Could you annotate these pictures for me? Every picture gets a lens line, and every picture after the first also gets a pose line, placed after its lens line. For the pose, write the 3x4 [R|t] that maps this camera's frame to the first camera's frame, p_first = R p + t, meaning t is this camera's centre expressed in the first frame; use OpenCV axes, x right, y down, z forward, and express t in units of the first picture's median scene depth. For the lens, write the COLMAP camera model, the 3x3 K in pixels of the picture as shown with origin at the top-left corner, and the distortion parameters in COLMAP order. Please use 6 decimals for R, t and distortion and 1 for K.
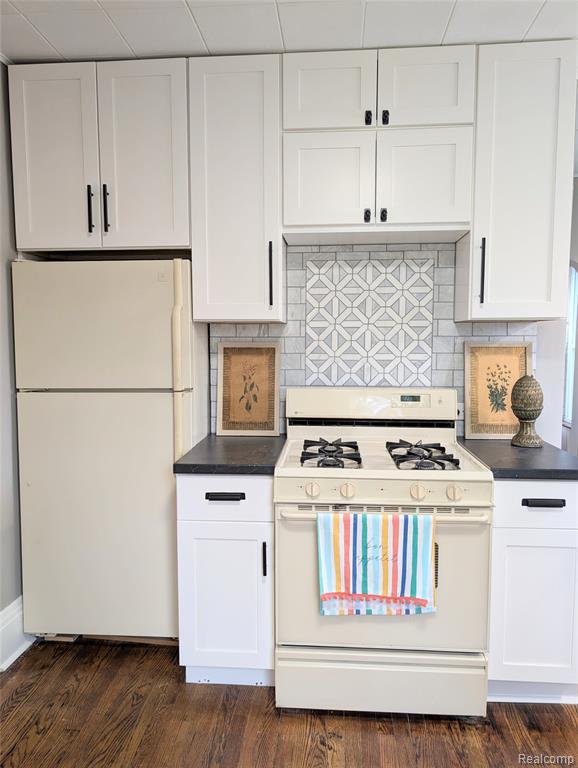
lens RADIAL K [[551.6, 0, 289.2], [0, 551.6, 382.1], [0, 0, 1]] dist [0.022085, -0.002821]
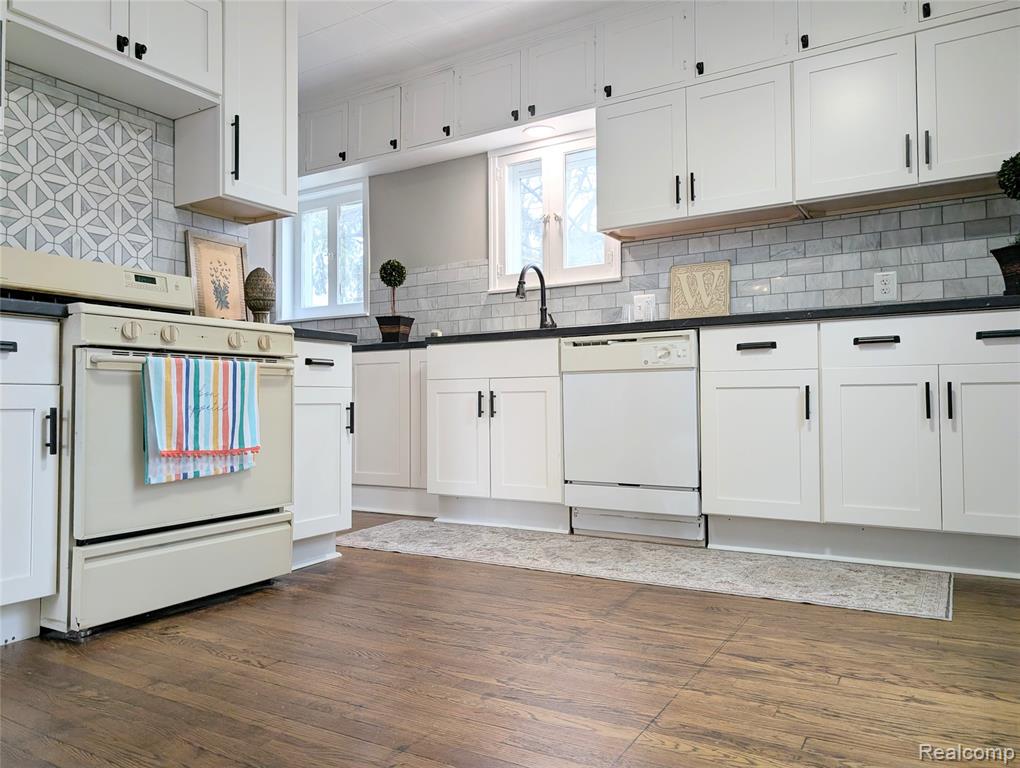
lens RADIAL K [[740.0, 0, 509.9], [0, 740.0, 384.5], [0, 0, 1]] dist [0.004166, -0.000929]
pose [[0.439472, 0.023185, 0.897957, -0.615216], [0.083149, 0.994325, -0.066368, 0.349139], [-0.894400, 0.103831, 0.435050, 0.029474]]
